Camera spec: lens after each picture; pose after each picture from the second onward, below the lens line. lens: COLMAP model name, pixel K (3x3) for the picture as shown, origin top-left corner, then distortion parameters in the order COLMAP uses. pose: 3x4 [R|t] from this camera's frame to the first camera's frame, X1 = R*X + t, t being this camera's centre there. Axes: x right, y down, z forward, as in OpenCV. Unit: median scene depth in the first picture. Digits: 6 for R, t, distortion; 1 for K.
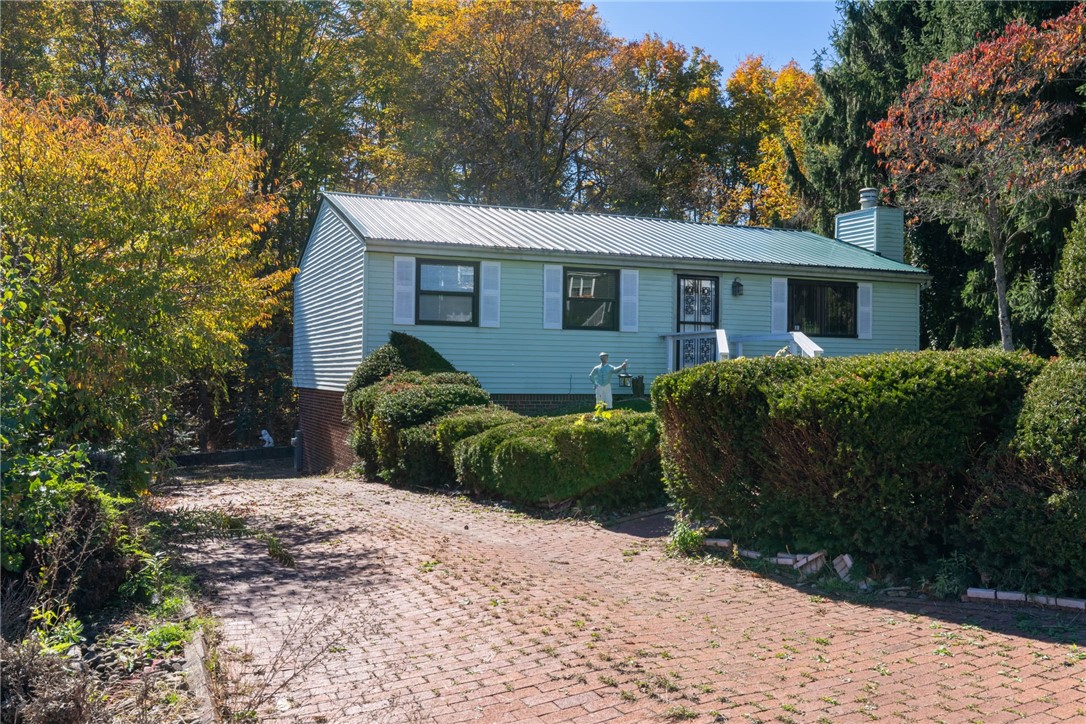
lens RADIAL K [[1019.6, 0, 543.0], [0, 1019.6, 362.0], [0, 0, 1]] dist [0.007519, 0.003272]
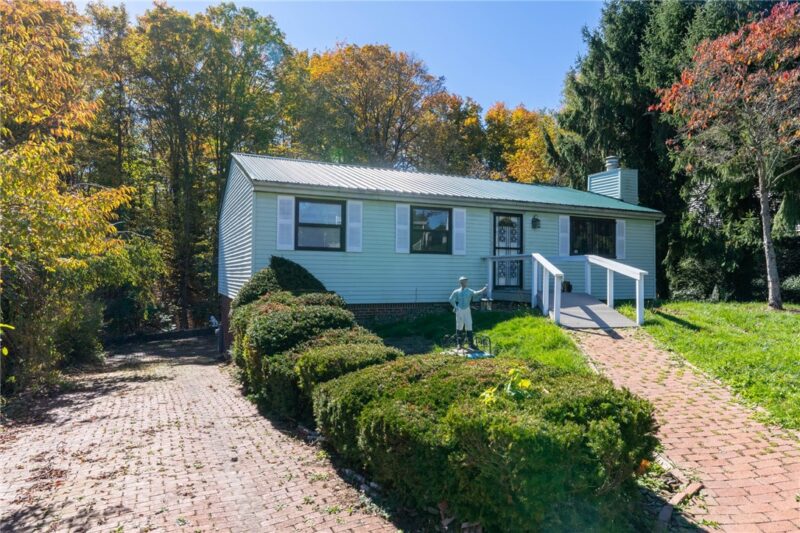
lens RADIAL K [[519.0, 0, 400.0], [0, 519.0, 266.5], [0, 0, 1]] dist [-0.002731, -0.000336]
pose [[0.999386, -0.003380, 0.034861, -0.016876], [0.003503, 0.999988, -0.003466, -0.012963], [-0.034849, 0.003586, 0.999386, 0.334596]]
